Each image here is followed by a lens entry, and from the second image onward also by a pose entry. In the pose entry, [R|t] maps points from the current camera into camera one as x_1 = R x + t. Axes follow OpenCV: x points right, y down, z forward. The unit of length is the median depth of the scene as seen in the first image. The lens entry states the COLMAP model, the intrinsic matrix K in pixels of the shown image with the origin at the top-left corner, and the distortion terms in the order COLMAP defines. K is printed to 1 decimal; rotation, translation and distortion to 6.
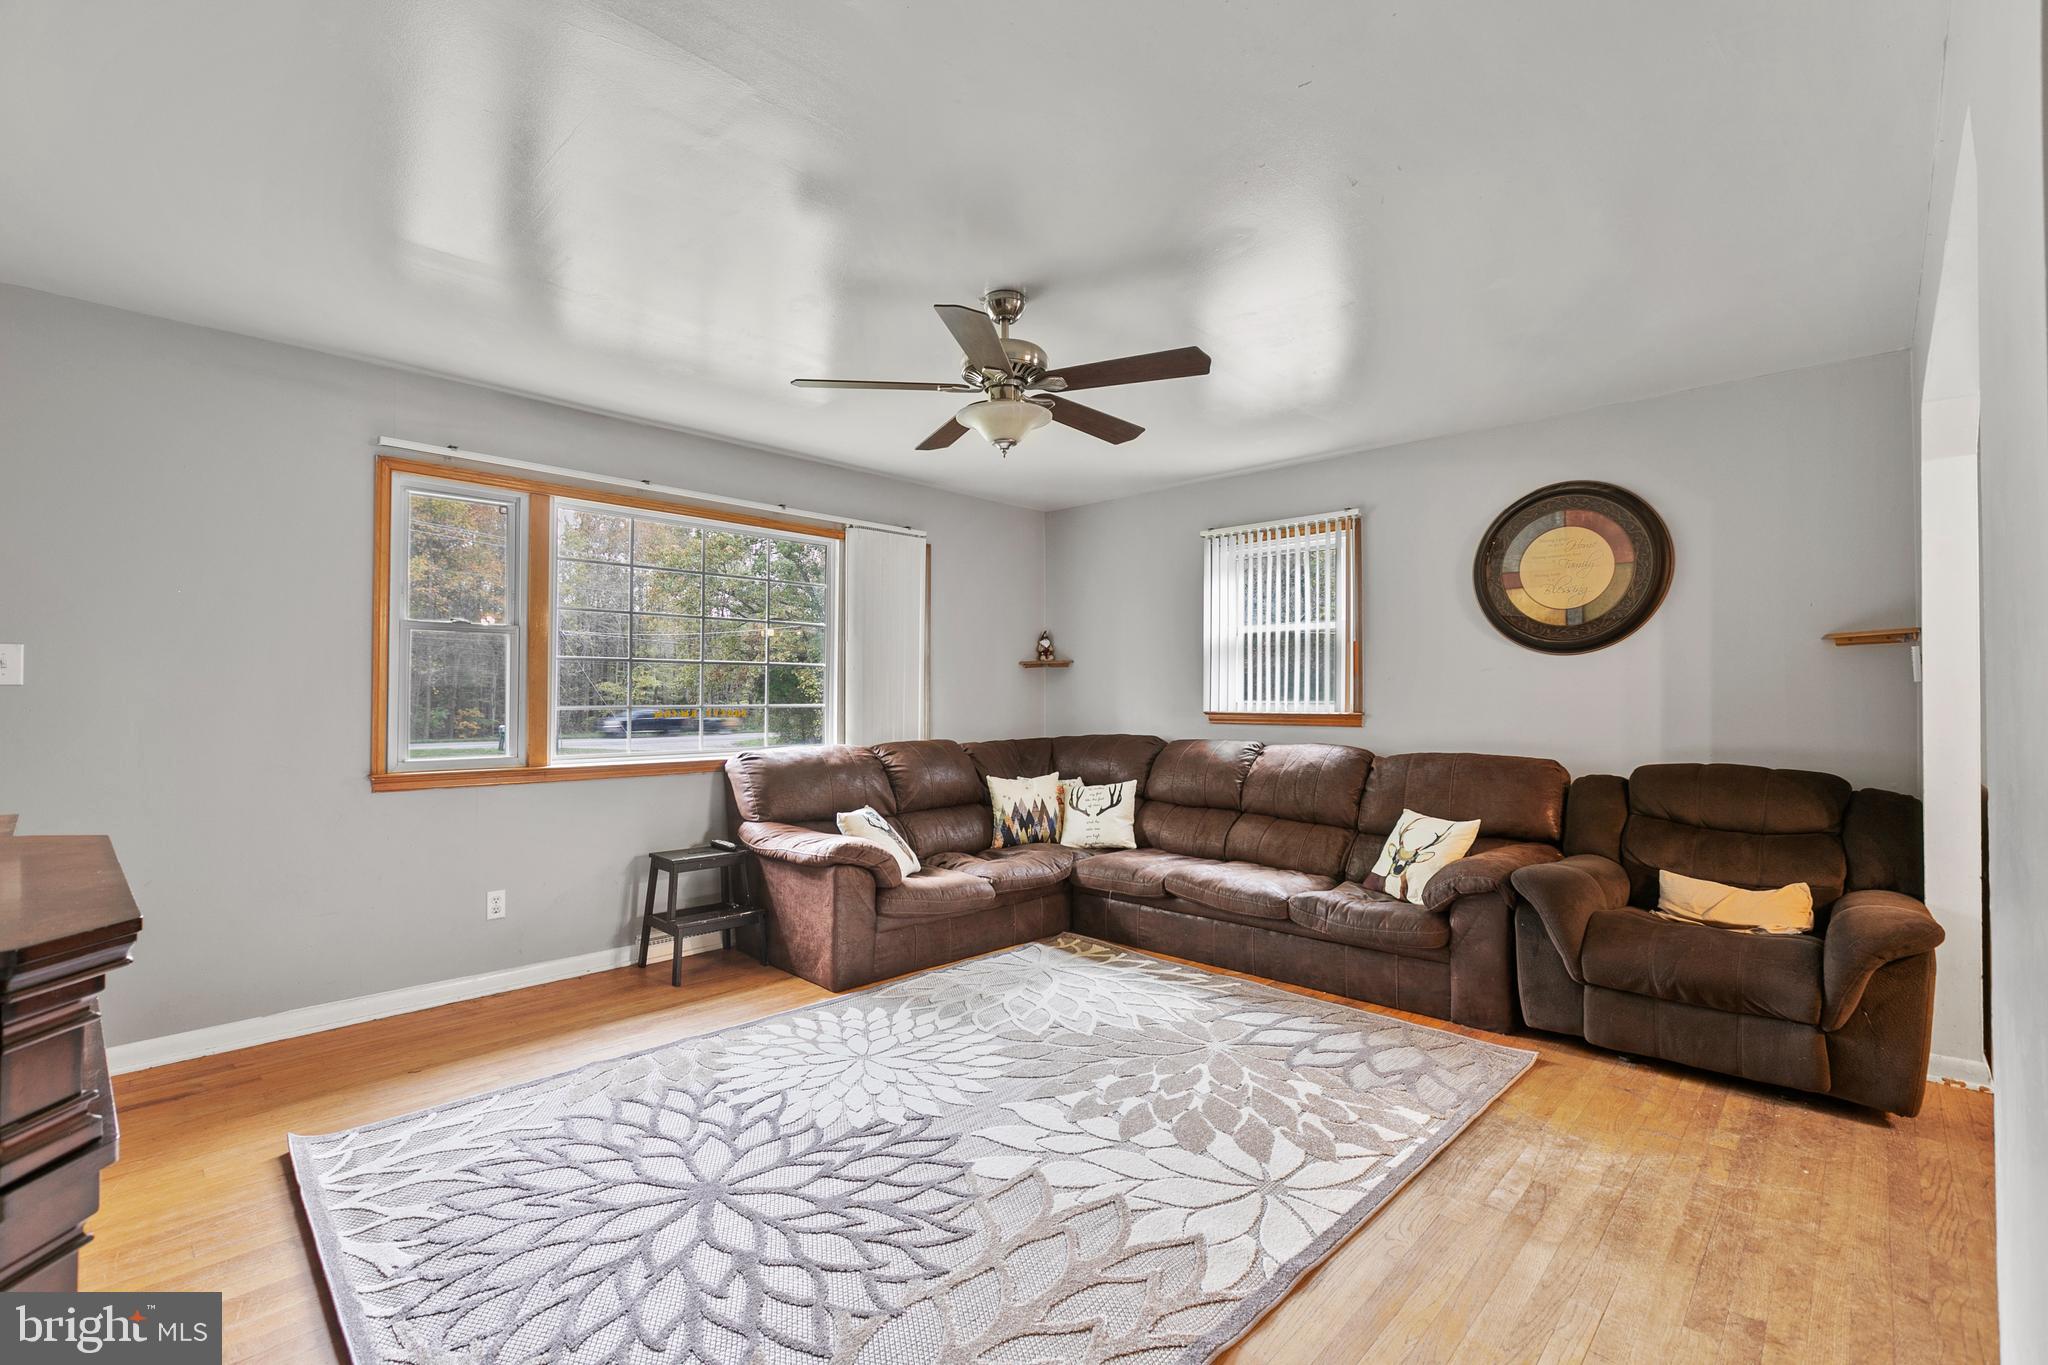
lens RADIAL K [[917.6, 0, 1021.6], [0, 917.6, 682.8], [0, 0, 1]] dist [0.000220, 0.000081]
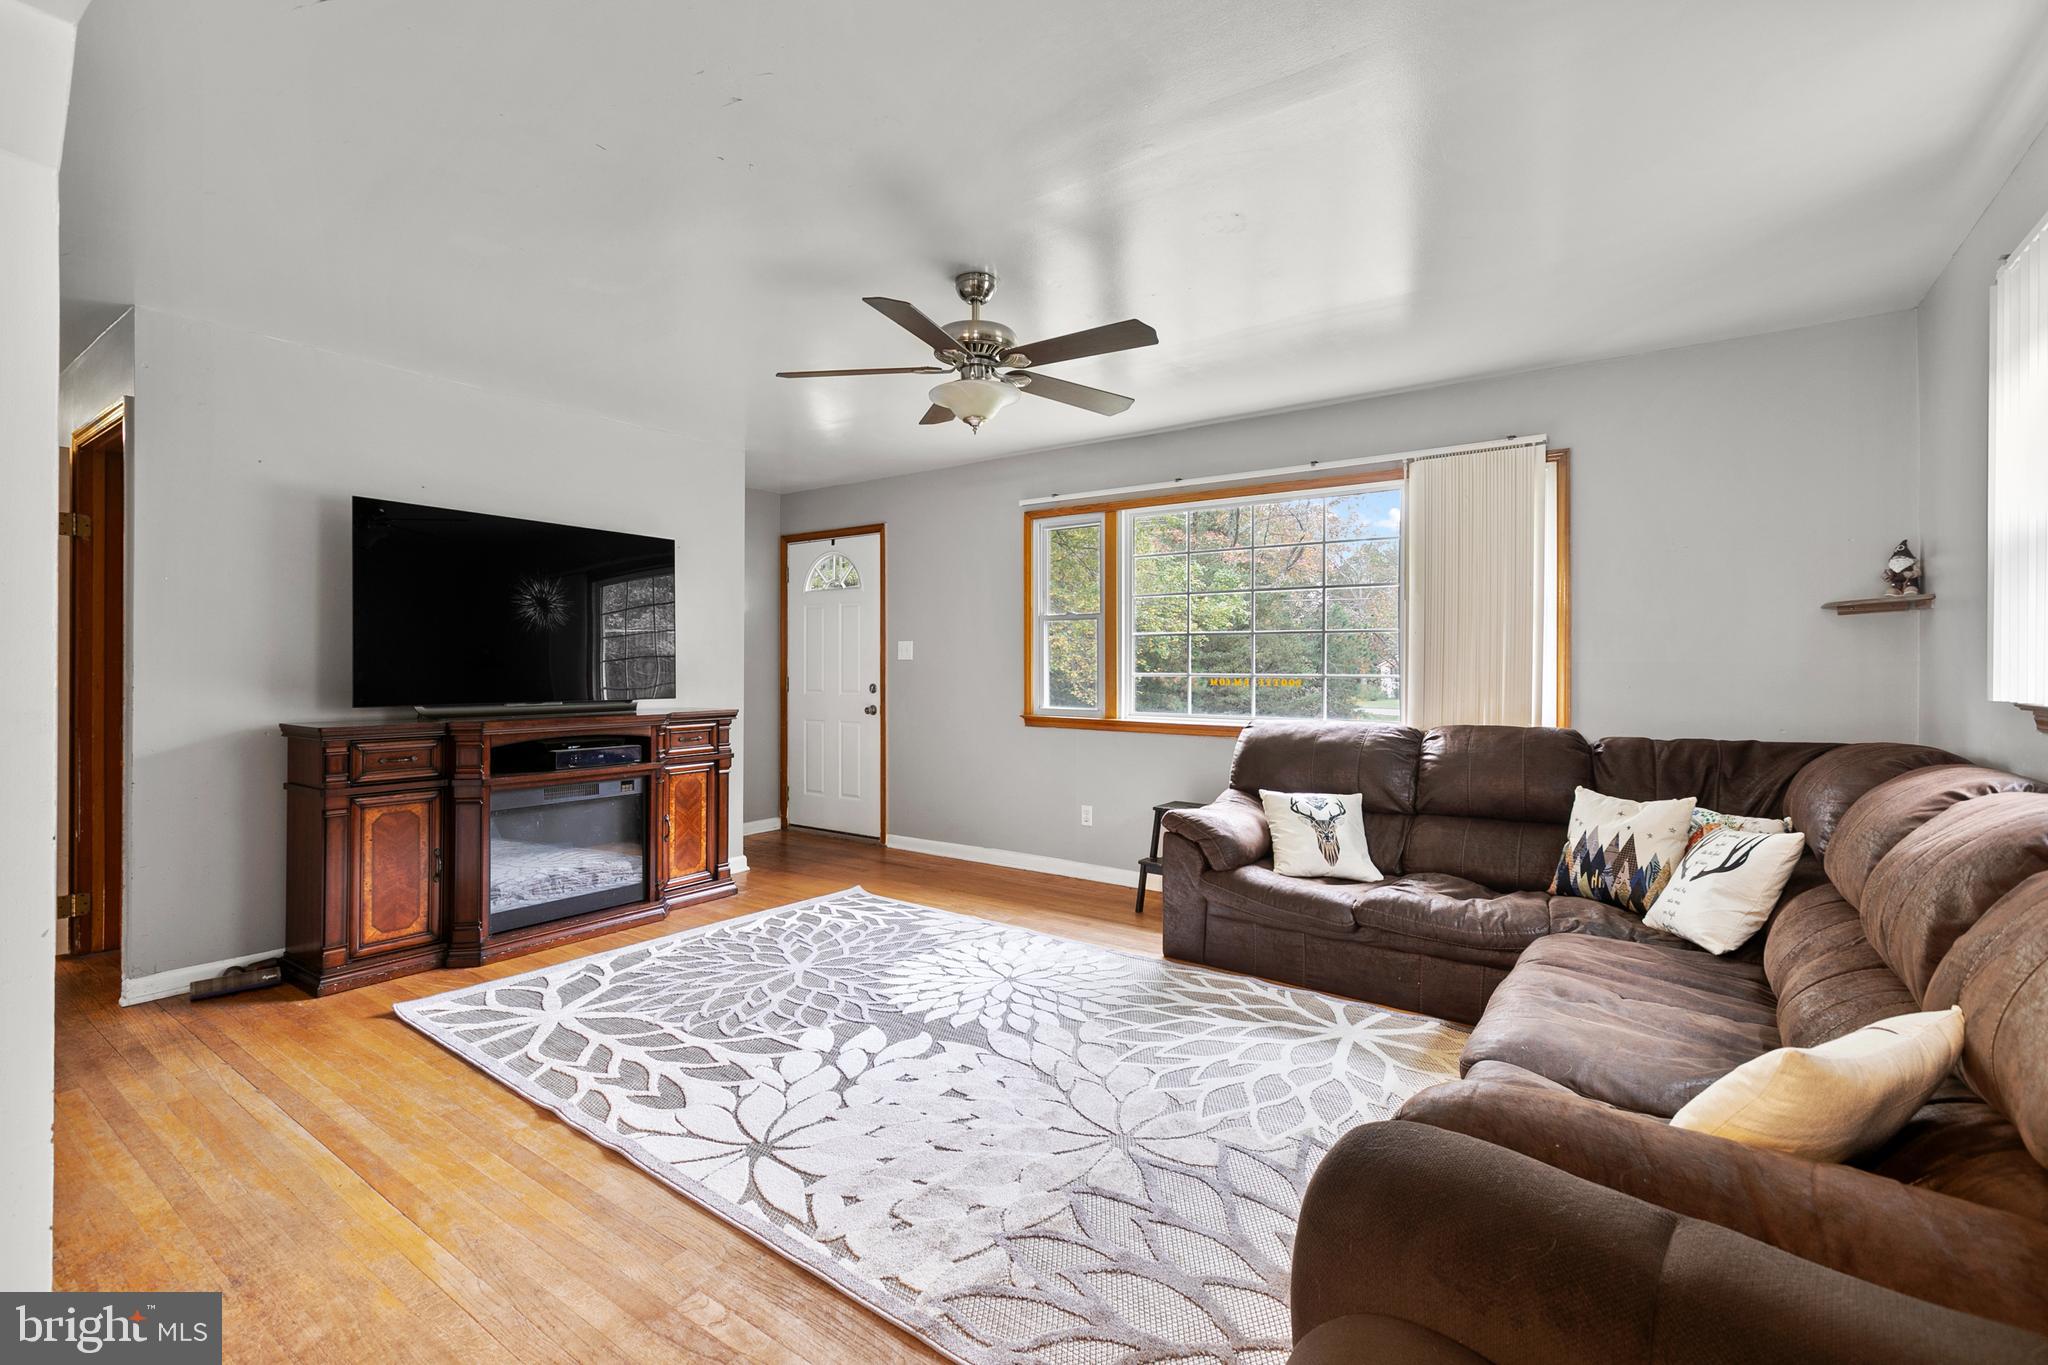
lens RADIAL K [[917.6, 0, 978.1], [0, 917.6, 672.6], [0, 0, 1]] dist [0.000220, 0.000081]
pose [[0.105541, 0.005533, -0.994400, 0.732510], [0.013586, 0.999883, 0.007006, 0.011997], [0.994322, -0.014250, 0.105454, 0.643138]]
